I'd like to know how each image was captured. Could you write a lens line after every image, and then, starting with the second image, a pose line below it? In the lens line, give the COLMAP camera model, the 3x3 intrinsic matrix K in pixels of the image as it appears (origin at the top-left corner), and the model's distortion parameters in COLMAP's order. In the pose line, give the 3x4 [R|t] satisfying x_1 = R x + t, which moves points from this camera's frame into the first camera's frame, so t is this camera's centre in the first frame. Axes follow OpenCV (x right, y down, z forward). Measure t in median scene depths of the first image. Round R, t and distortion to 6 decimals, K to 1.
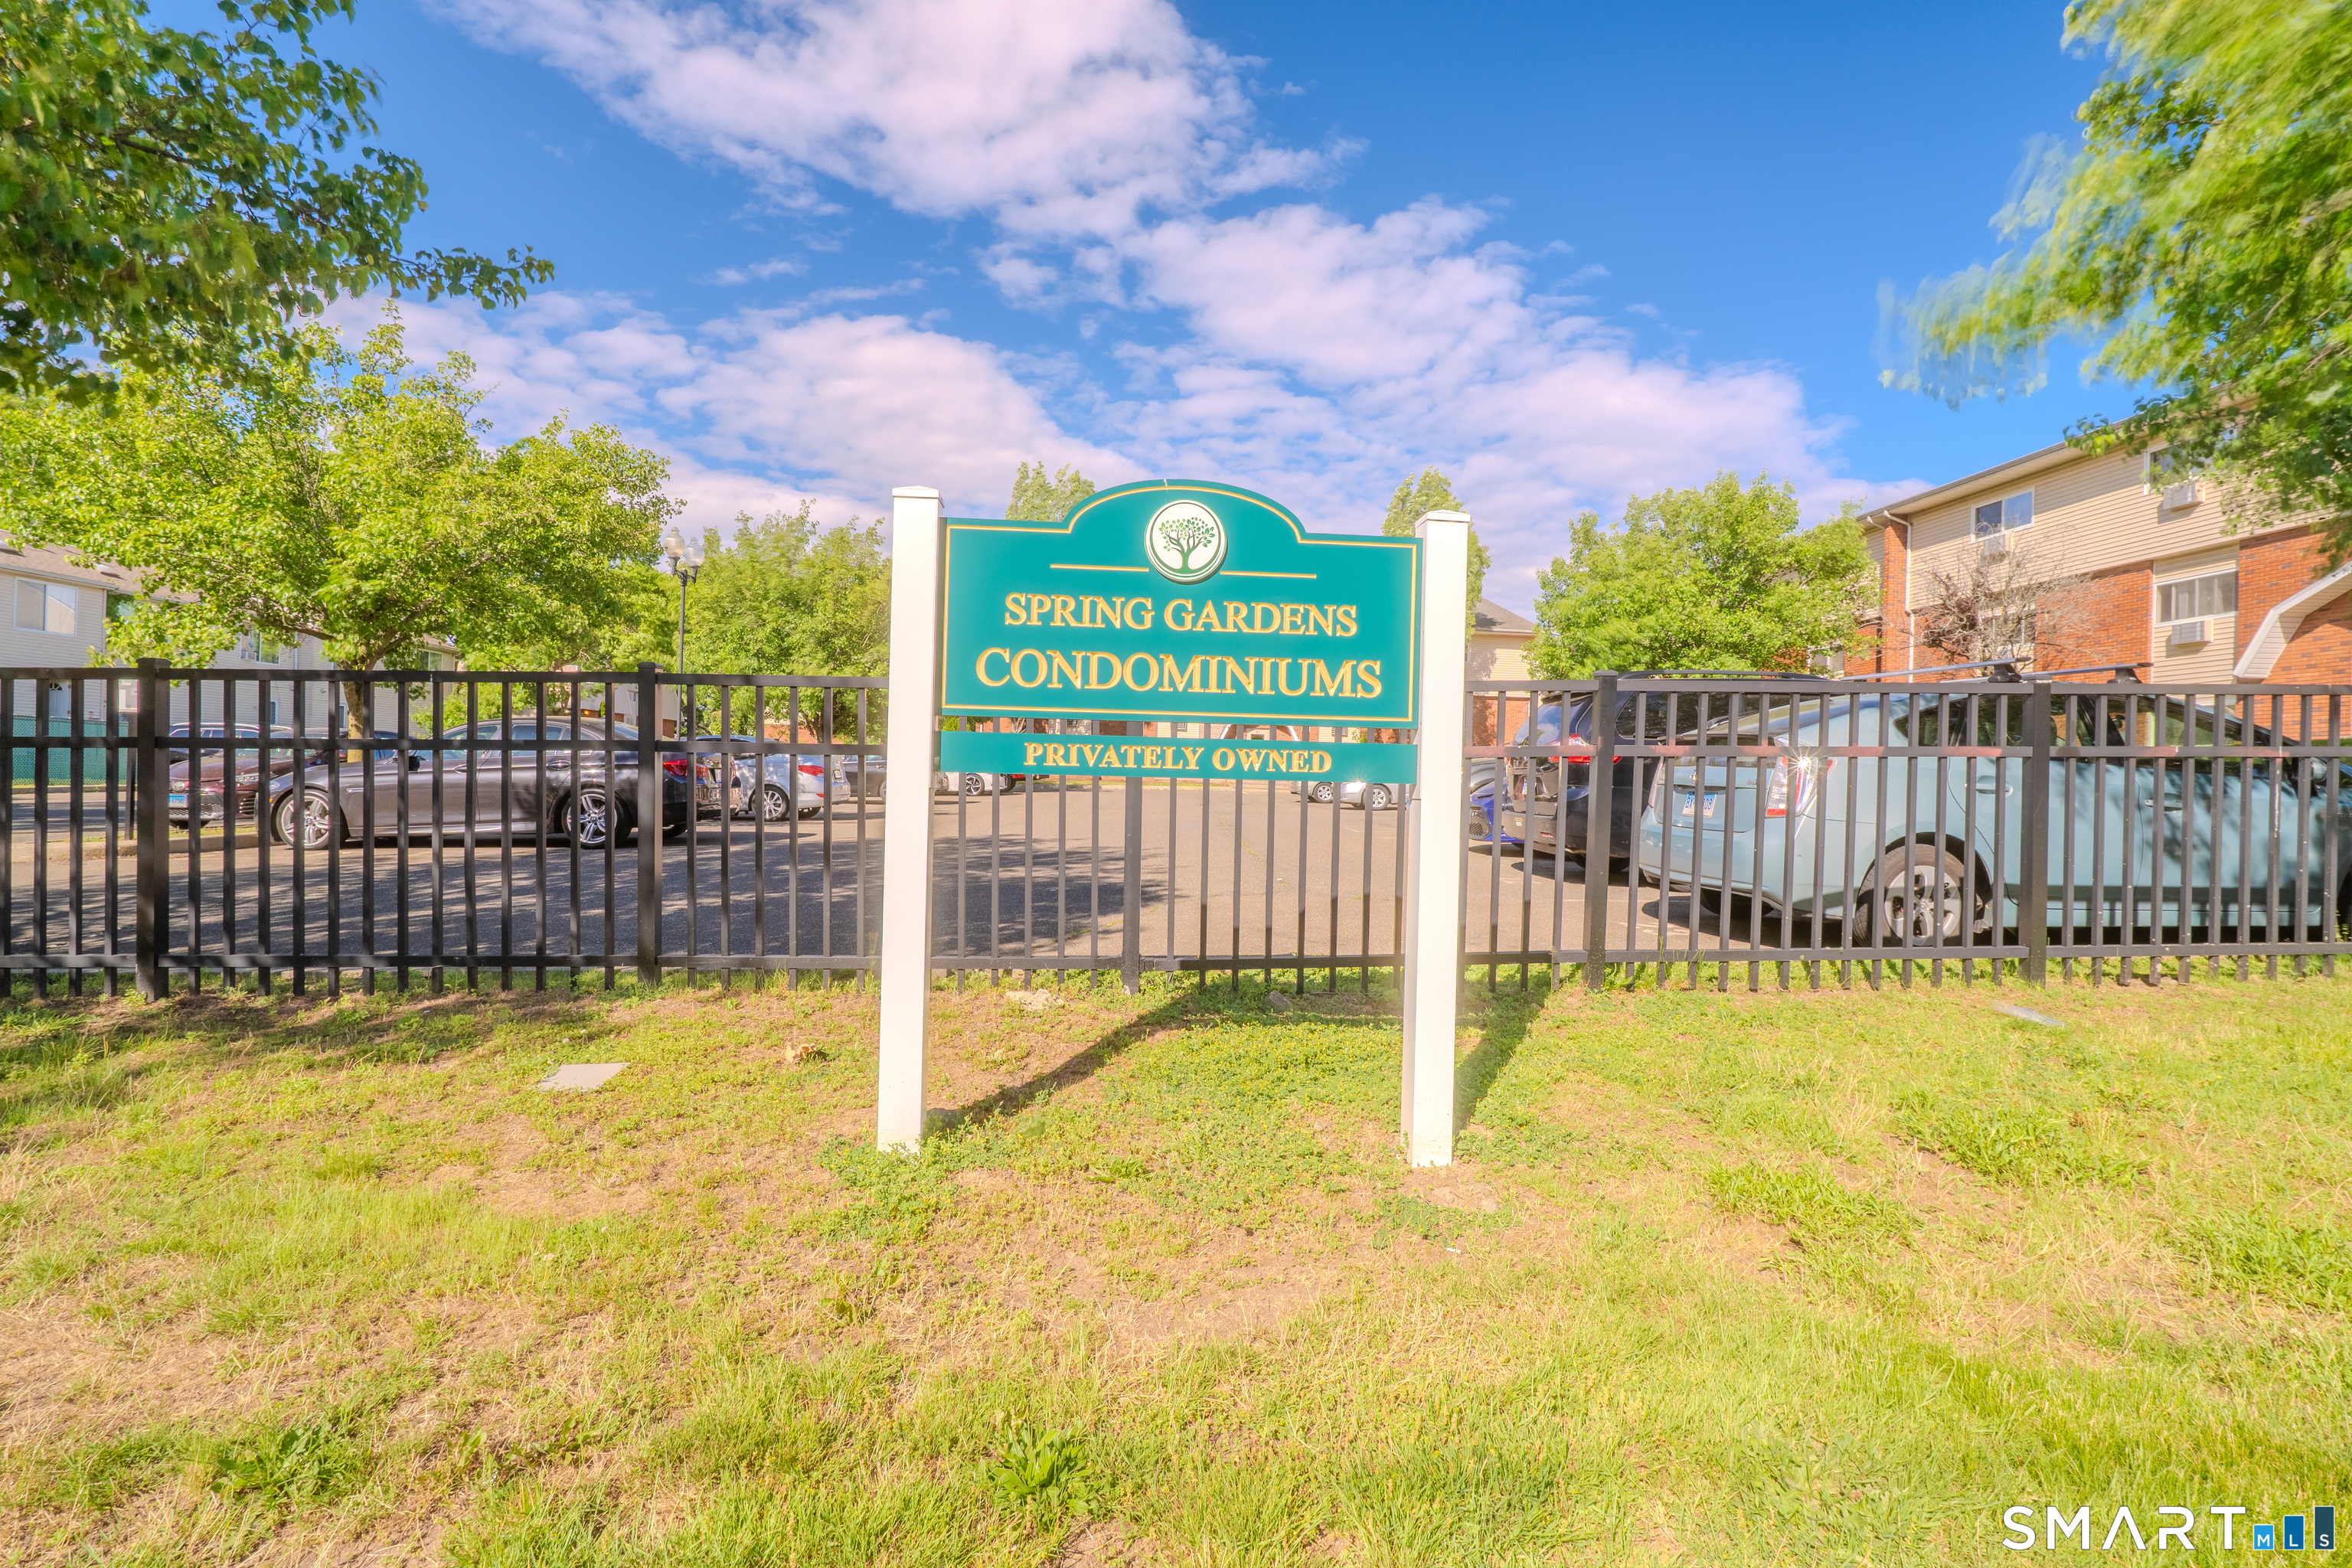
lens RADIAL K [[1068.3, 0, 1175.3], [0, 1068.3, 783.1], [0, 0, 1]] dist [-0.011064, 0.000999]
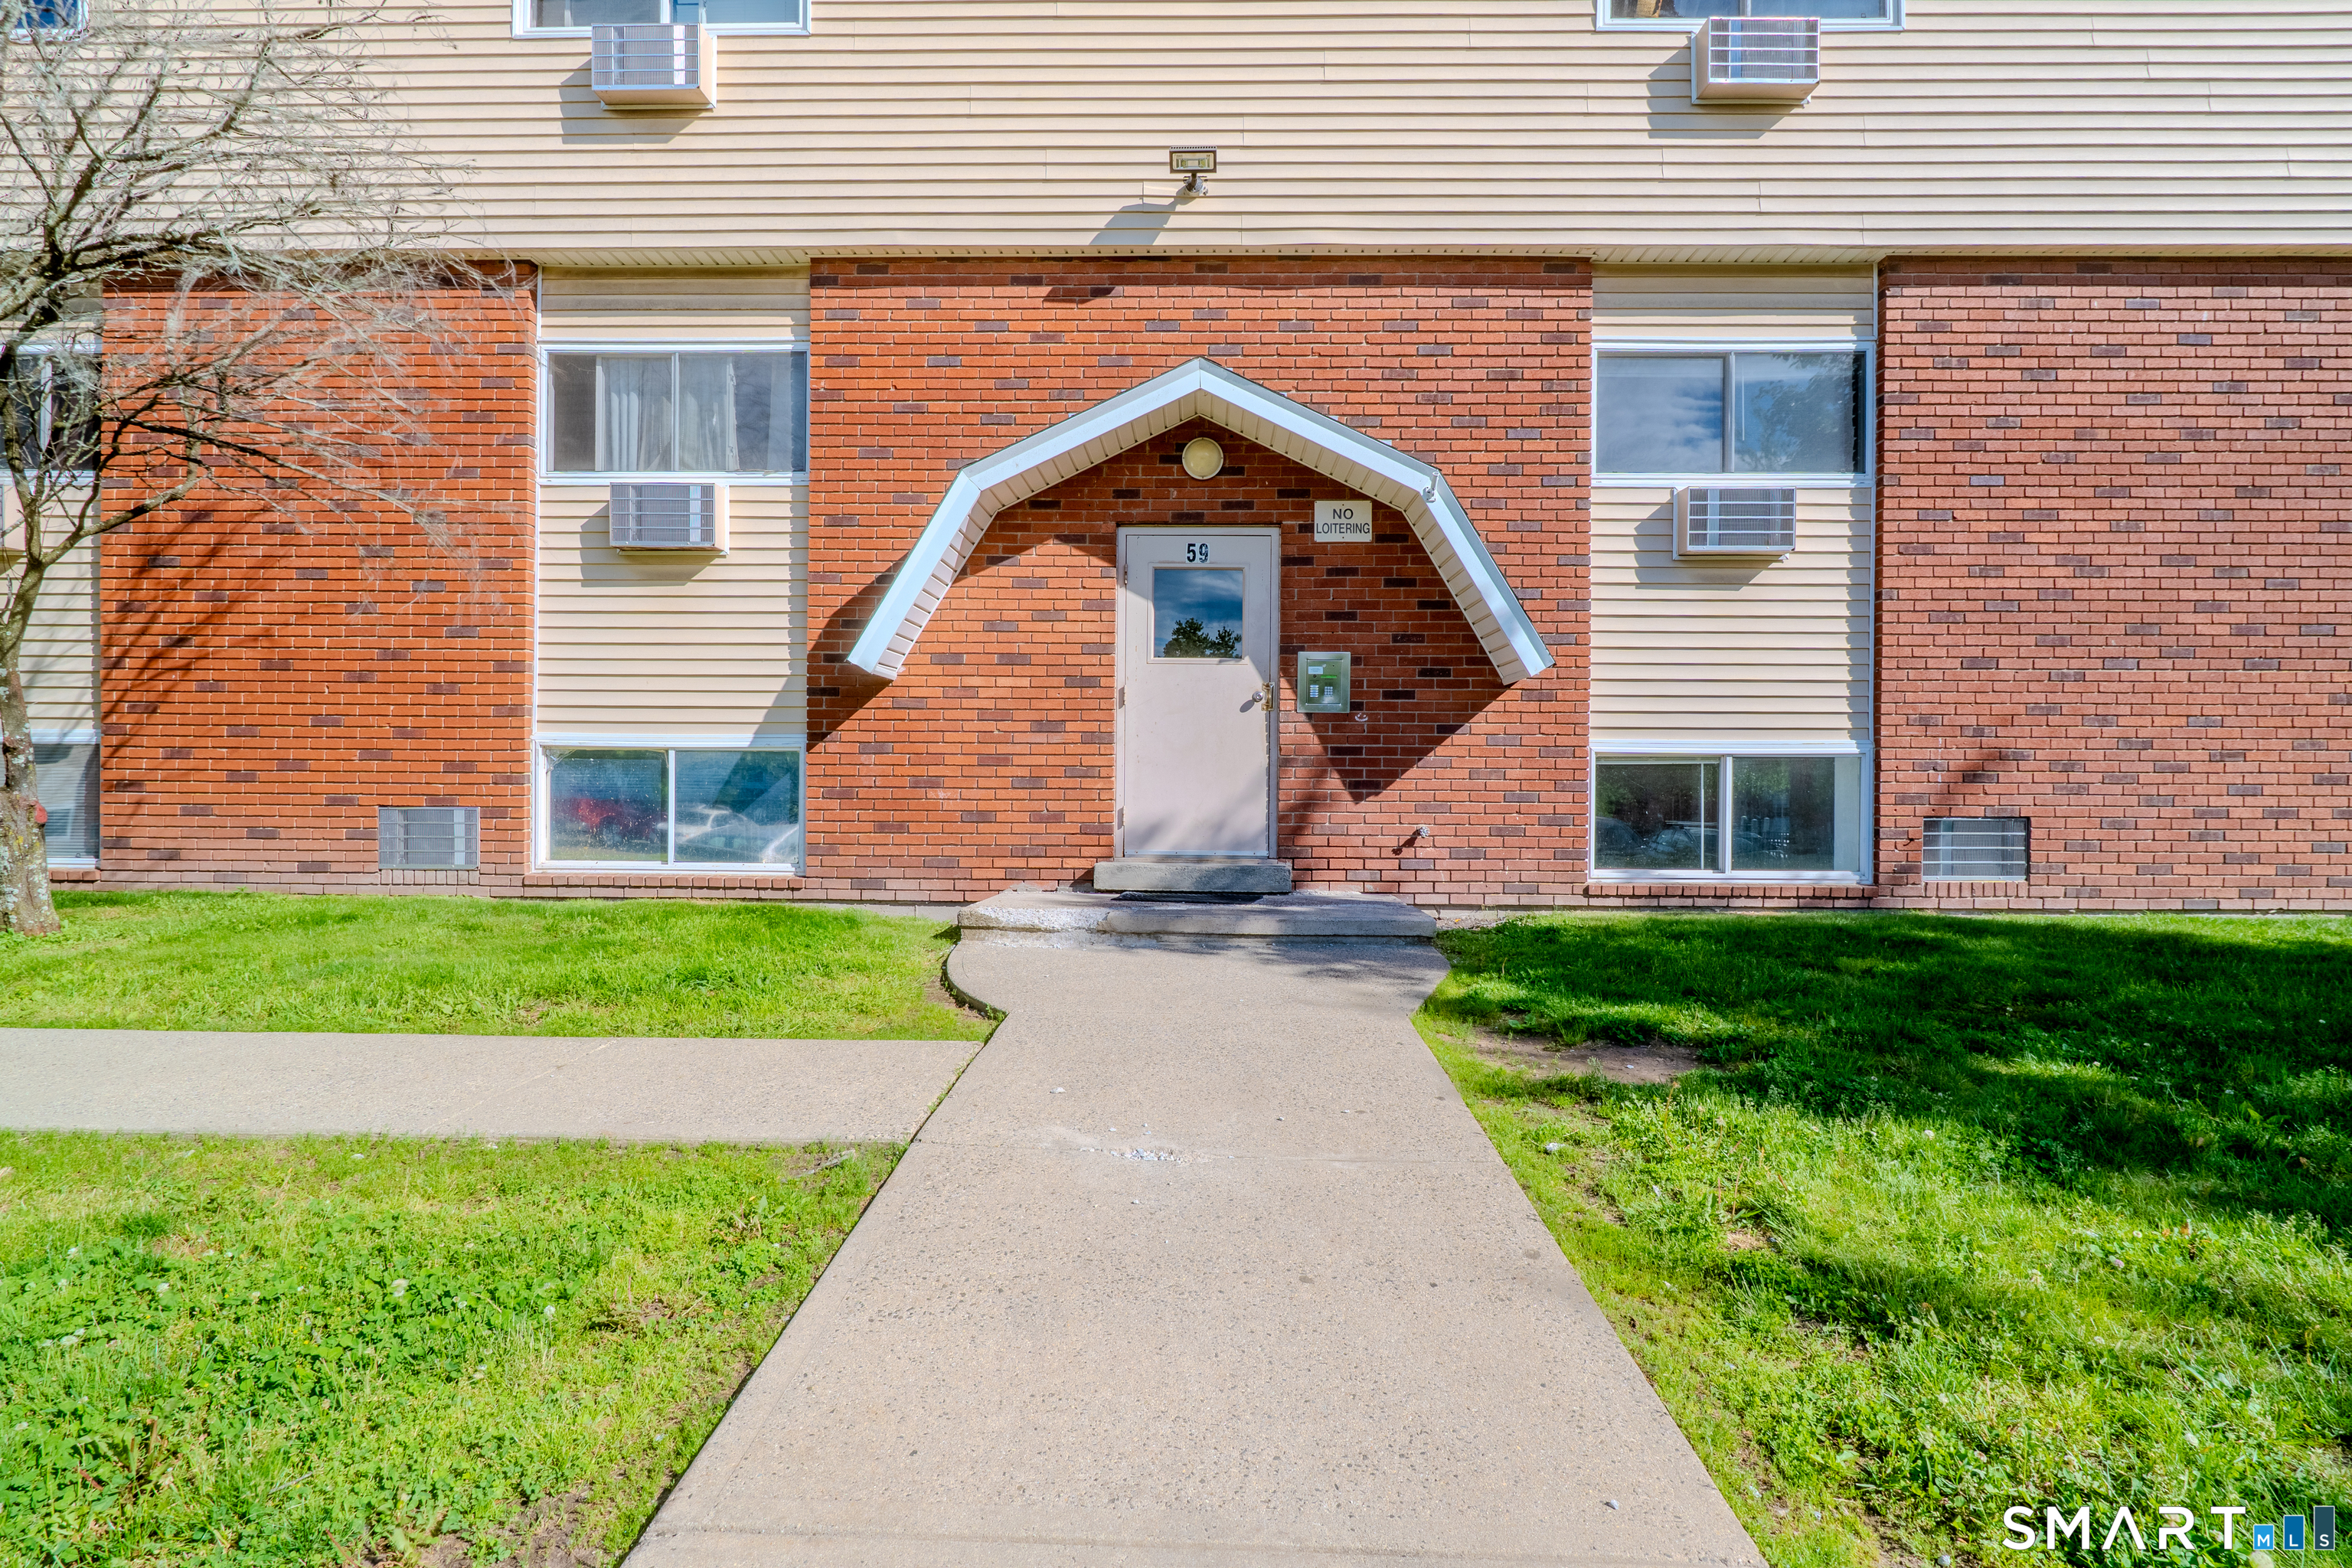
lens RADIAL K [[1068.3, 0, 1173.3], [0, 1068.3, 779.7], [0, 0, 1]] dist [-0.011064, 0.000999]
pose [[0.043959, -0.028088, 0.998638, 0.649799], [0.012948, 0.999537, 0.027544, -0.071460], [-0.998949, 0.011719, 0.044302, 0.839058]]
